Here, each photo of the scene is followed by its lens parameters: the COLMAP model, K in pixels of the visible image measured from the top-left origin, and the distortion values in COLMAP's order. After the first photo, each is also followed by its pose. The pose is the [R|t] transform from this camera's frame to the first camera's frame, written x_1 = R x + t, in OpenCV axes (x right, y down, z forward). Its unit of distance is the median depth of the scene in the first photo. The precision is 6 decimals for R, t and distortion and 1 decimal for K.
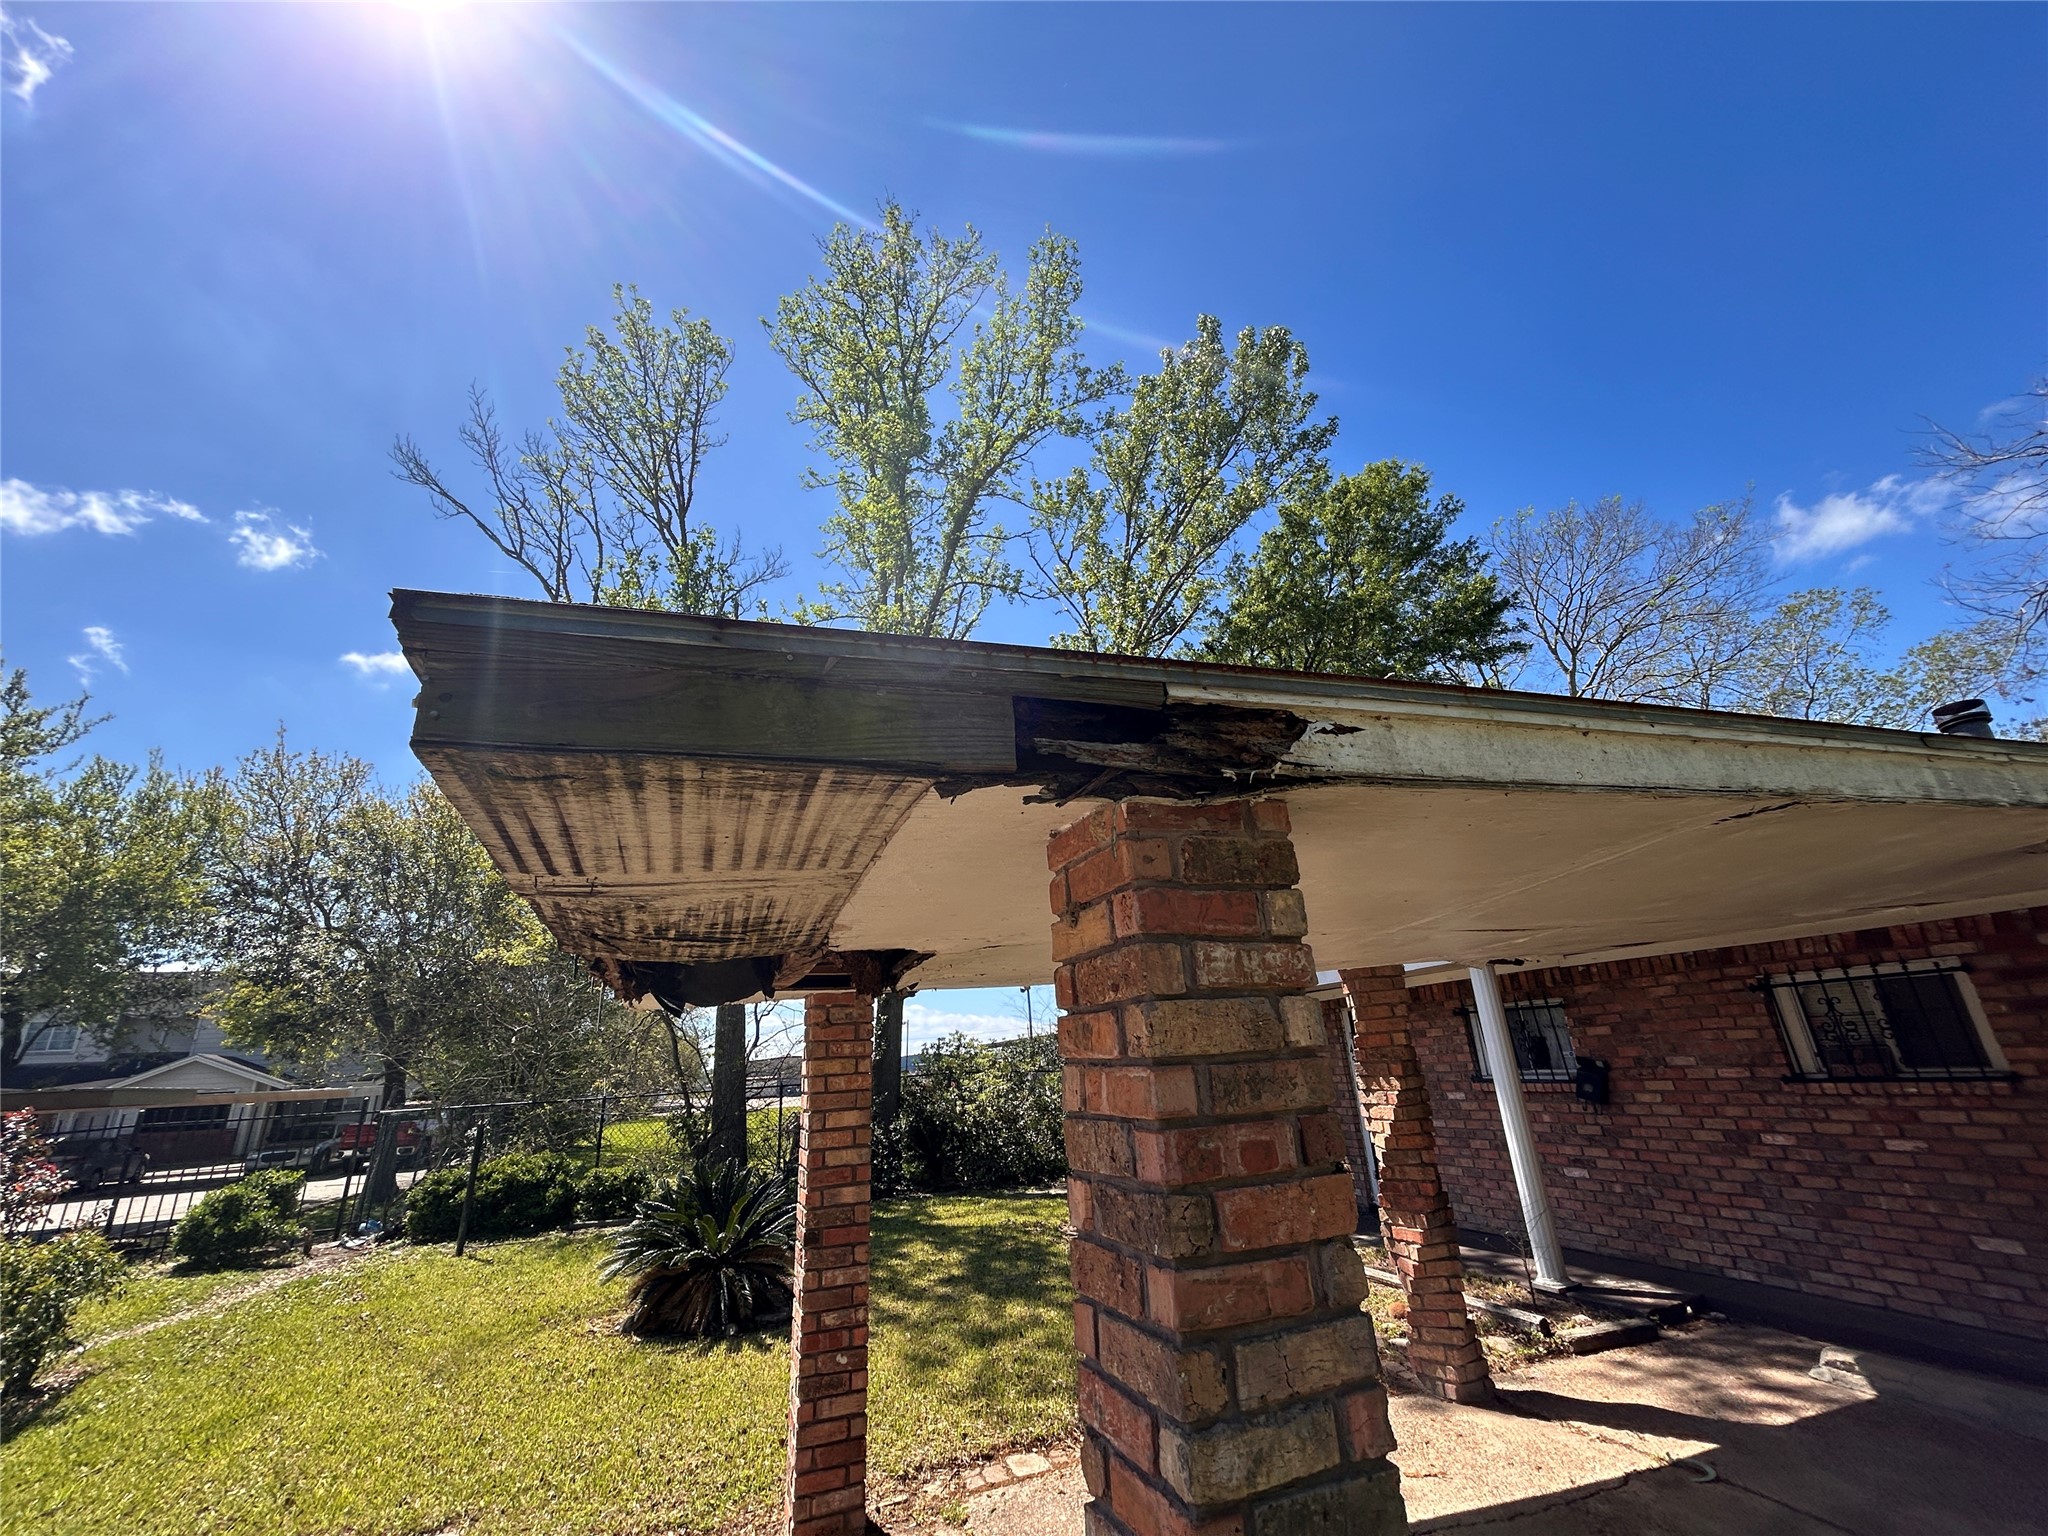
lens RADIAL K [[824.0, 0, 1024.2], [0, 824.0, 758.6], [0, 0, 1]] dist [-0.002241, 0.000995]
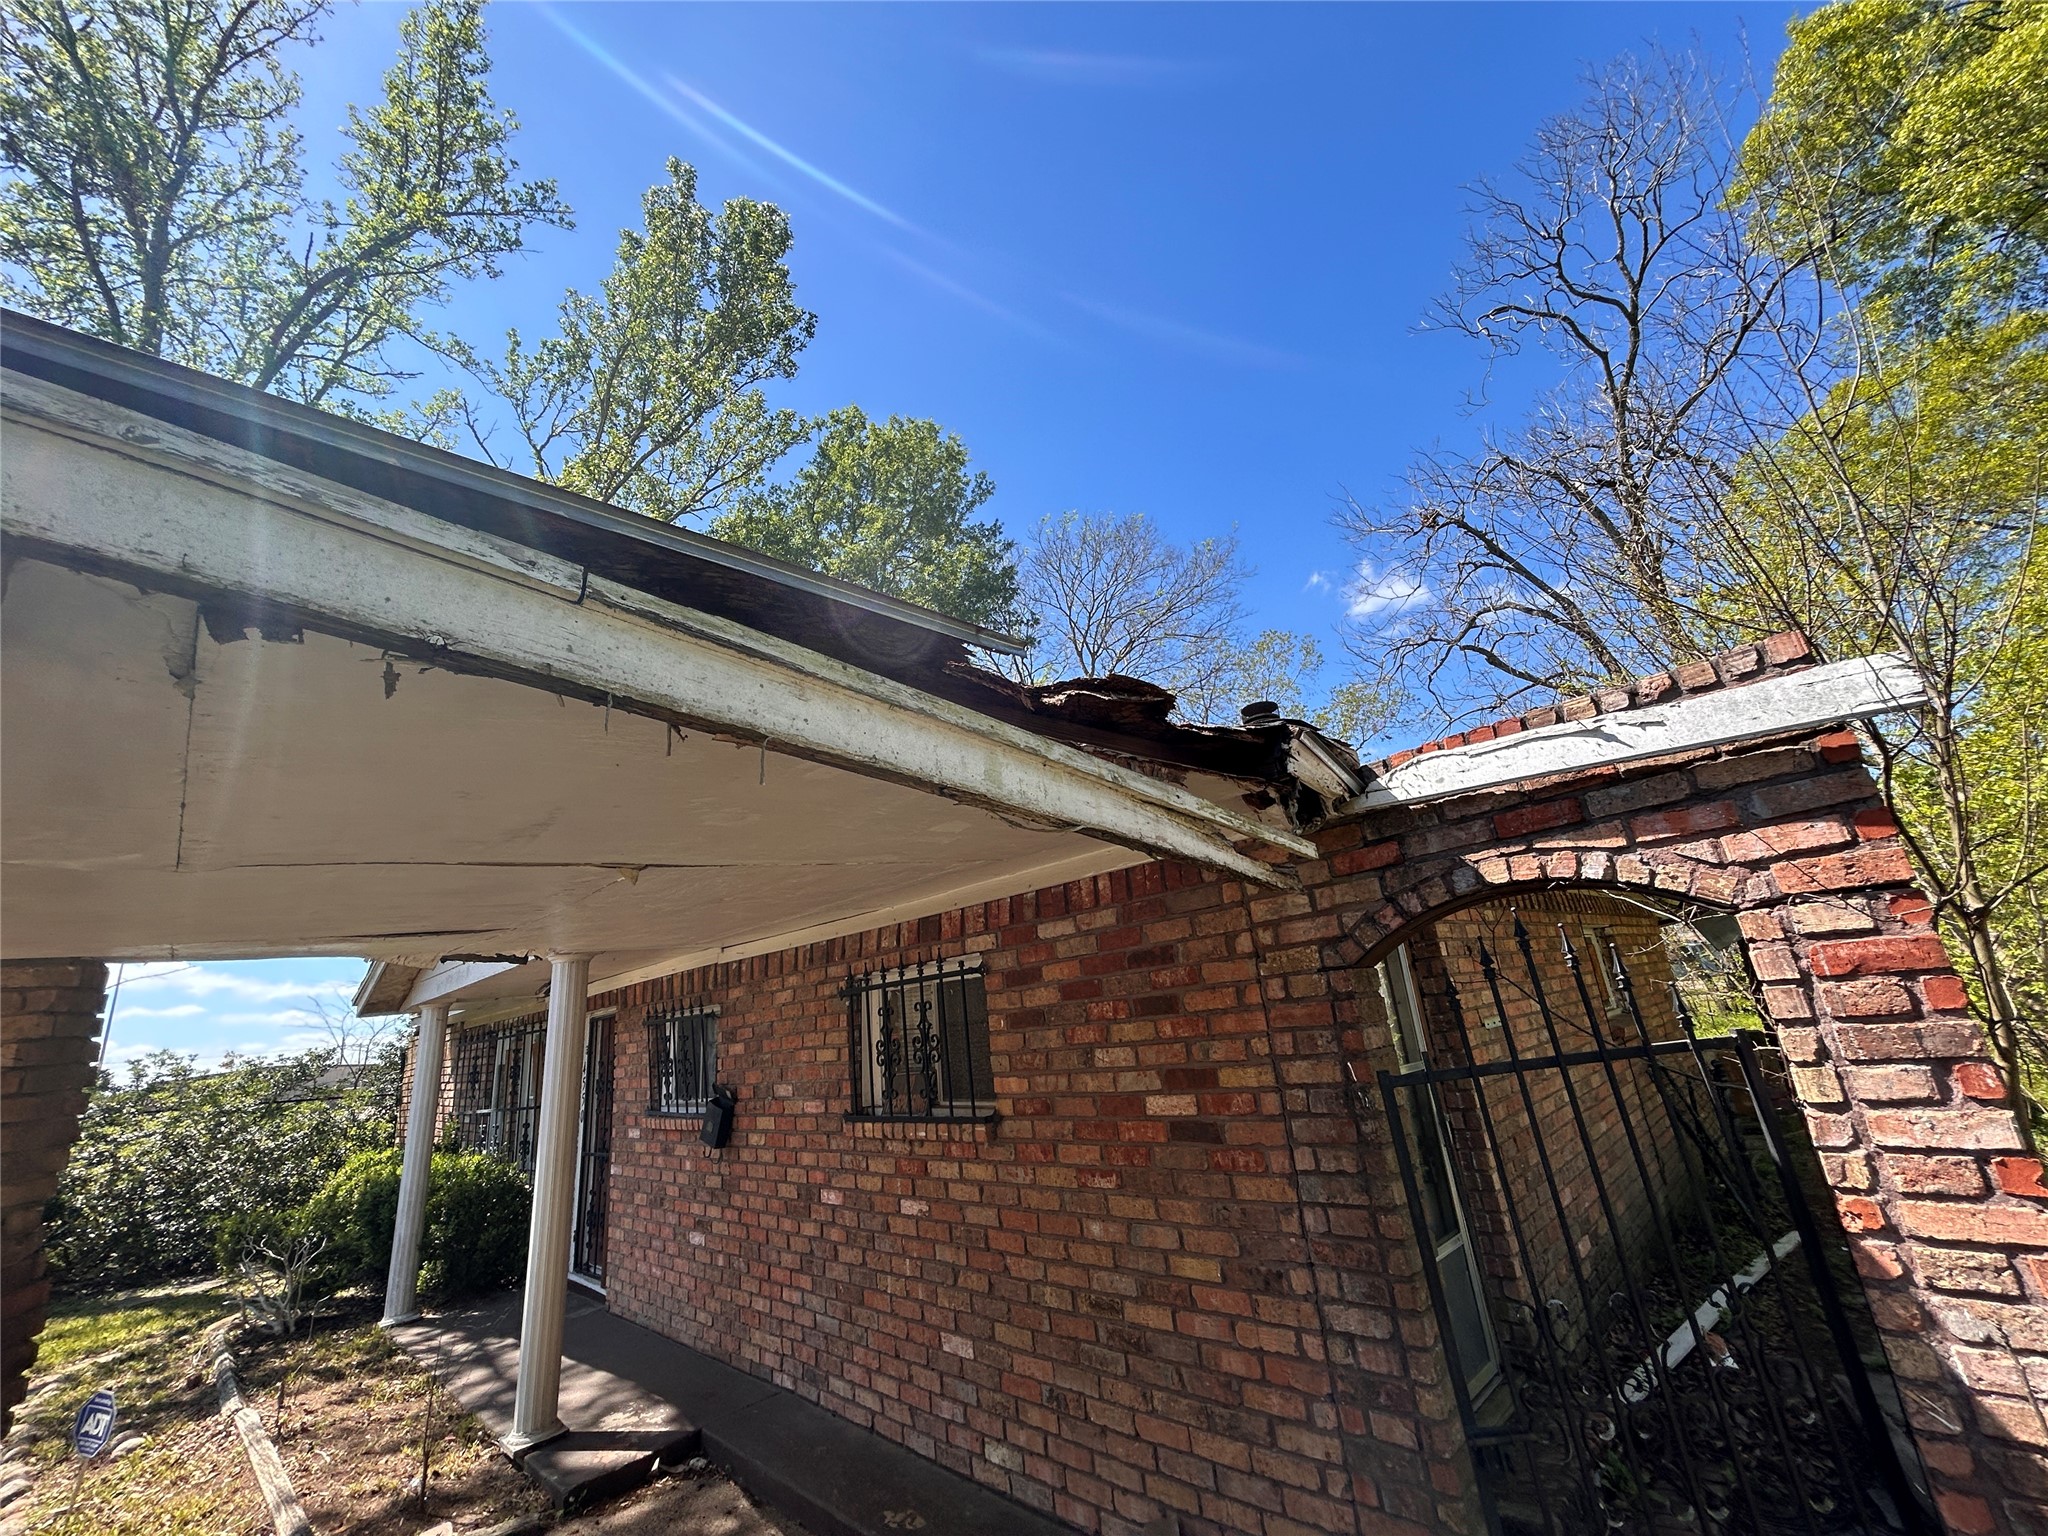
lens RADIAL K [[824.0, 0, 1015.1], [0, 824.0, 761.7], [0, 0, 1]] dist [-0.002241, 0.000995]
pose [[0.919002, 0.090195, 0.383798, 0.783972], [-0.097239, 0.995261, -0.001055, 0.059343], [-0.382074, -0.036350, 0.923417, 0.278589]]
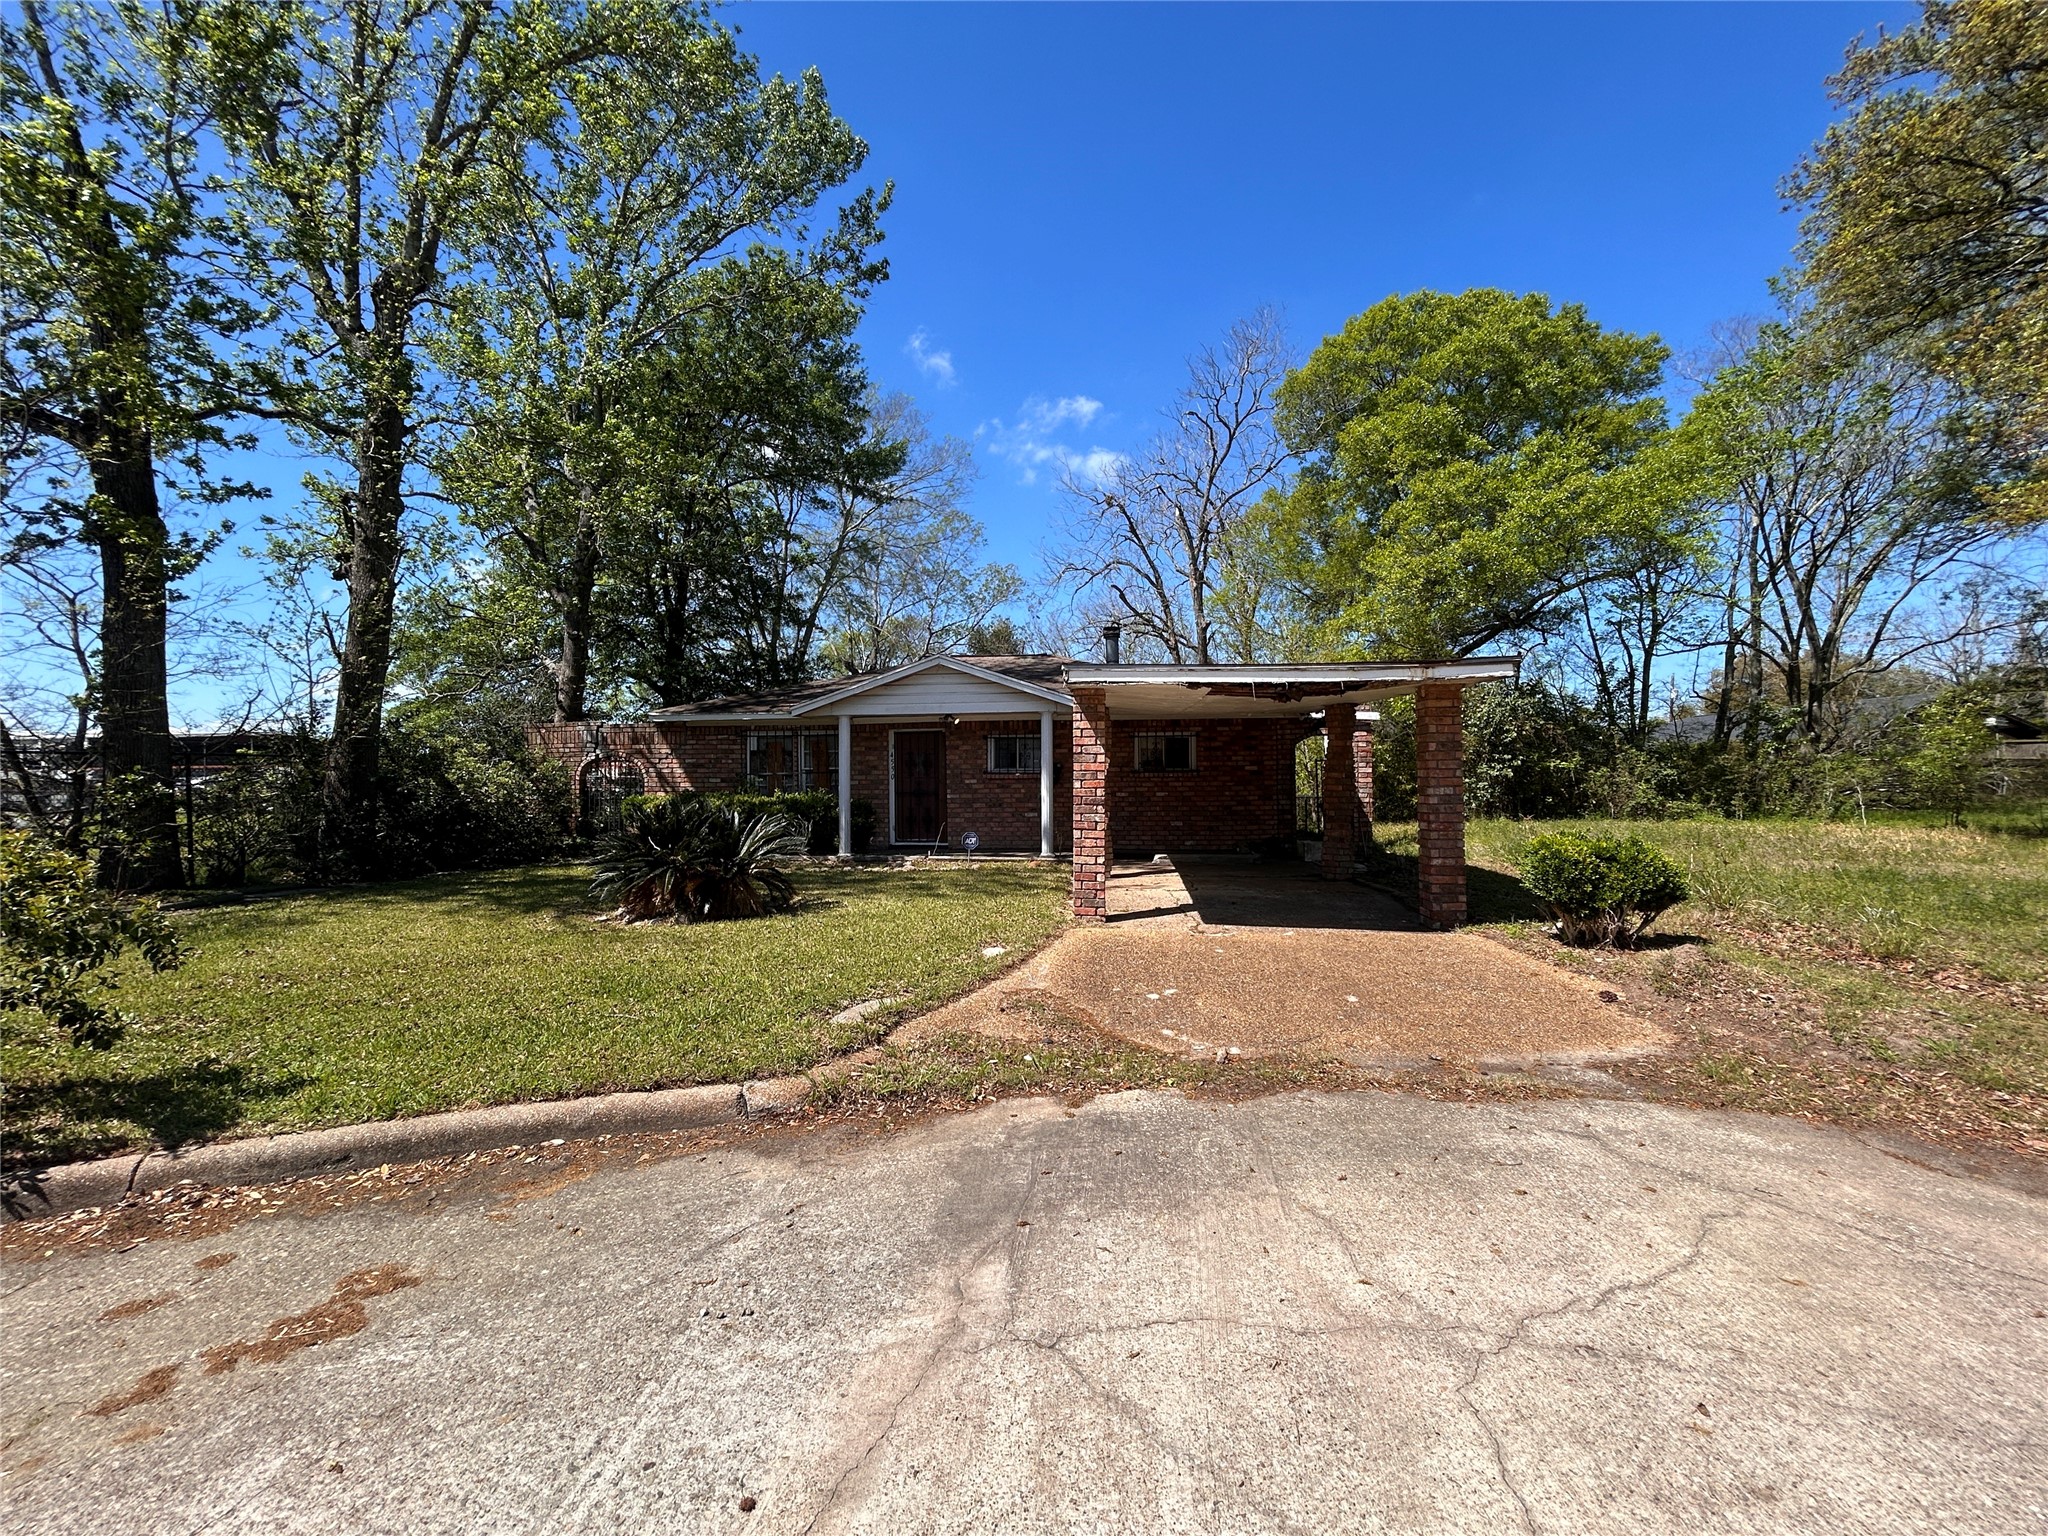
lens RADIAL K [[824.0, 0, 1015.7], [0, 824.0, 757.3], [0, 0, 1]] dist [-0.002241, 0.000995]
pose [[0.459670, 0.071776, 0.885185, -1.524156], [-0.324846, 0.941246, 0.092368, 0.240065], [-0.826546, -0.330007, 0.455979, 0.169598]]
